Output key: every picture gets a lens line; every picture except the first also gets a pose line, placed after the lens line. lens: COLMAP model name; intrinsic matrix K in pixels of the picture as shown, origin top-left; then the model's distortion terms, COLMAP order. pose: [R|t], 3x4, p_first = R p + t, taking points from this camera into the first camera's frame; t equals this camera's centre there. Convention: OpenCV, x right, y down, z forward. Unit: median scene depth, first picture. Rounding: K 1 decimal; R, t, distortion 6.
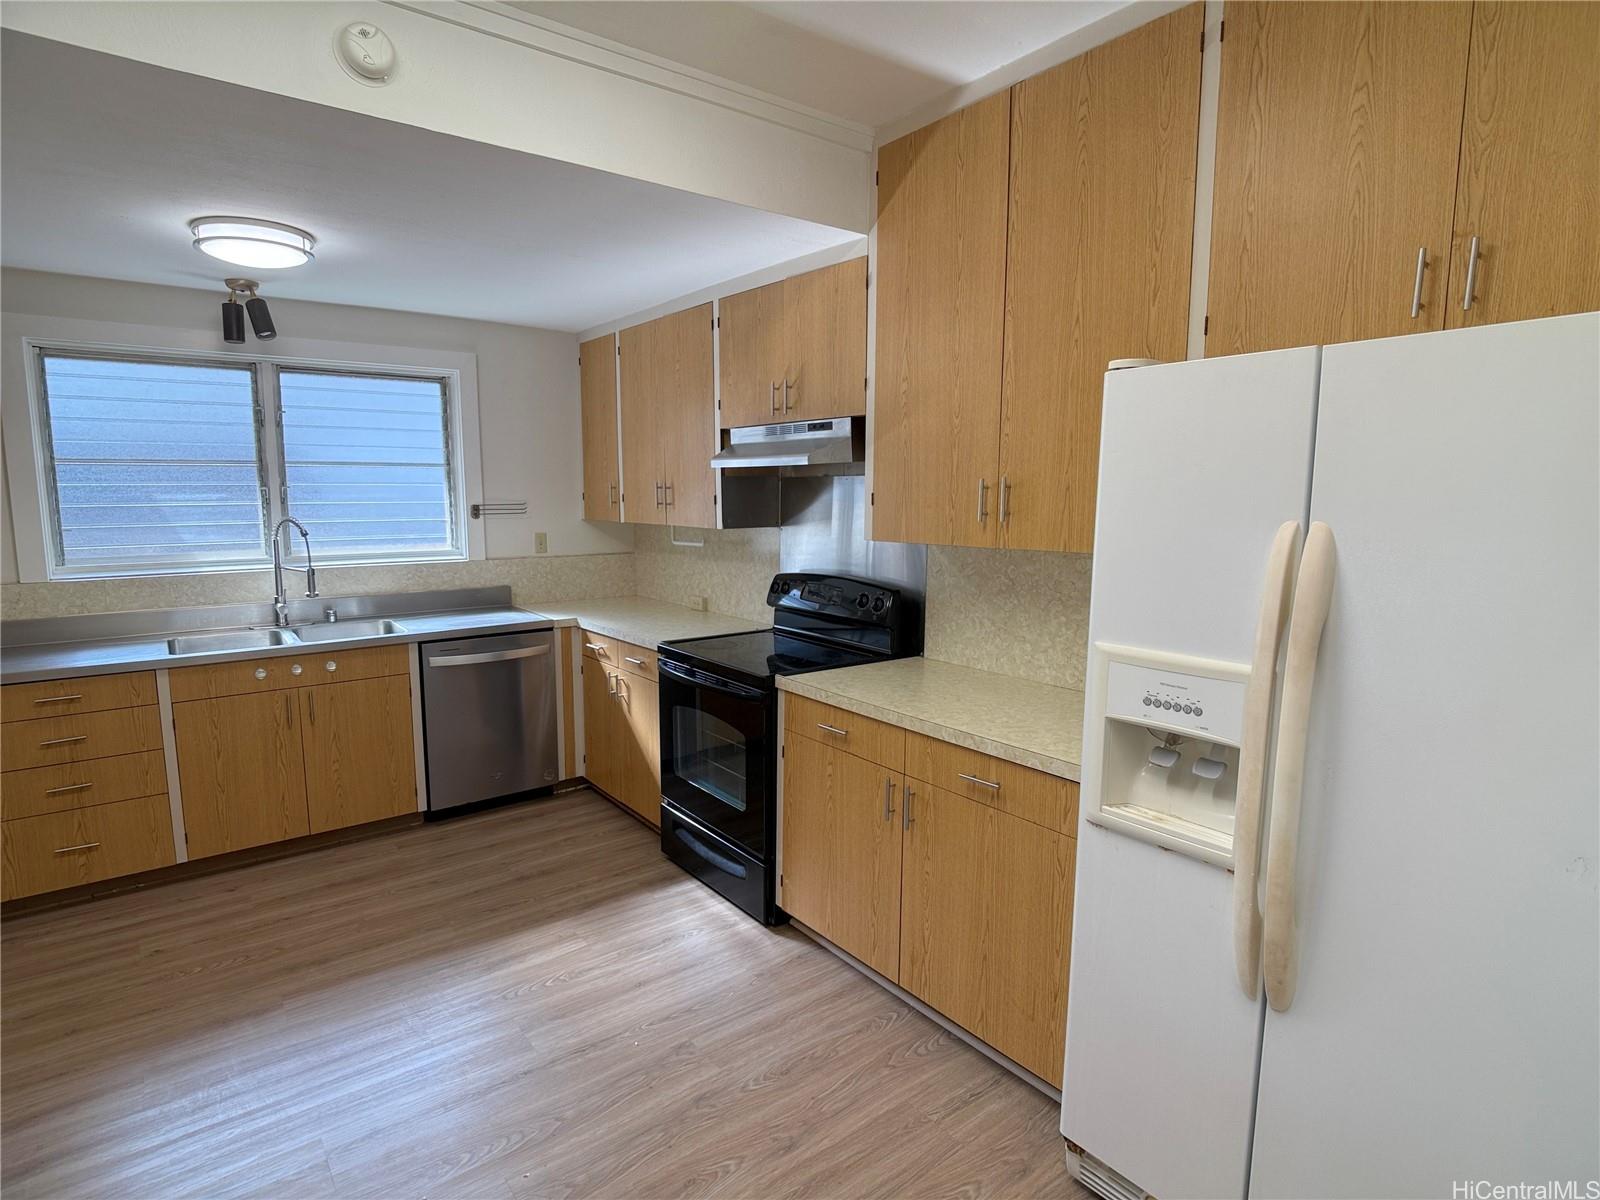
lens RADIAL K [[838.9, 0, 803.7], [0, 838.9, 601.8], [0, 0, 1]] dist [-0.008579, -0.005100]
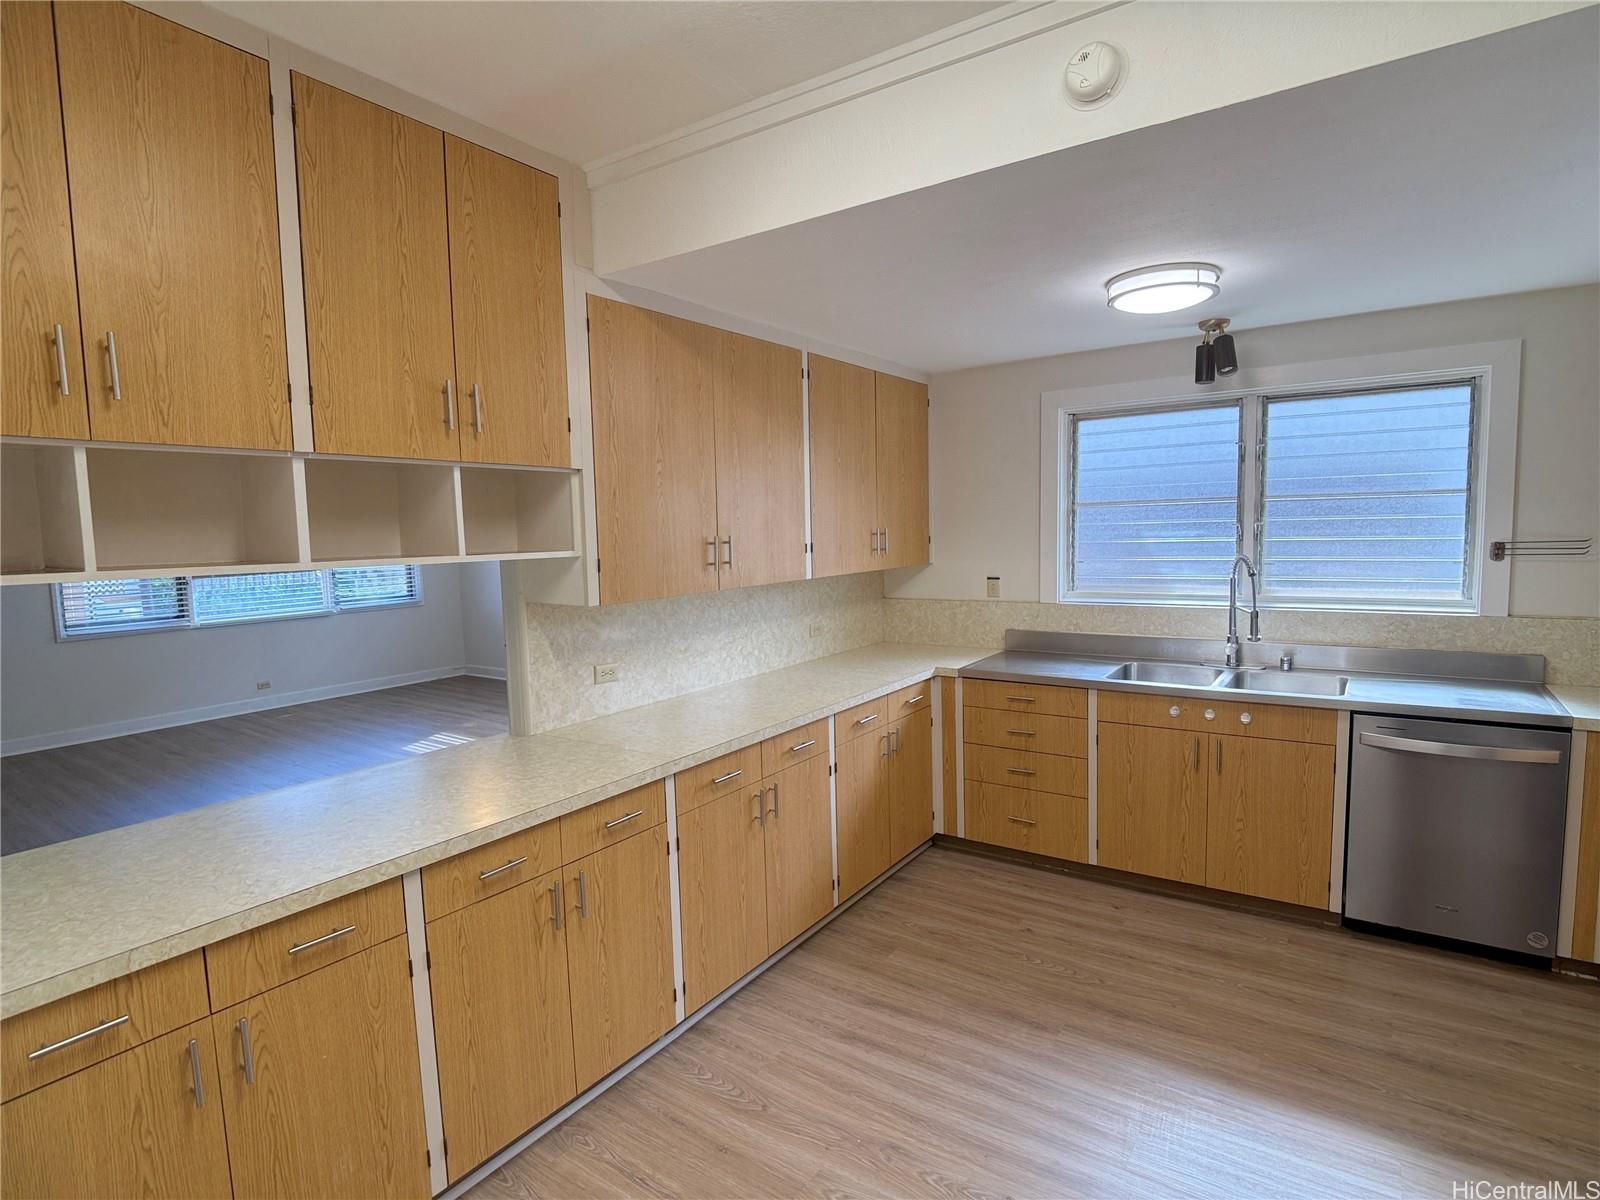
lens RADIAL K [[838.9, 0, 802.6], [0, 838.9, 604.9], [0, 0, 1]] dist [-0.008579, -0.005100]
pose [[0.306830, 0.078595, -0.948514, 0.154926], [-0.103427, 0.993436, 0.048860, -0.041812], [0.946128, 0.083110, 0.312945, 0.240662]]
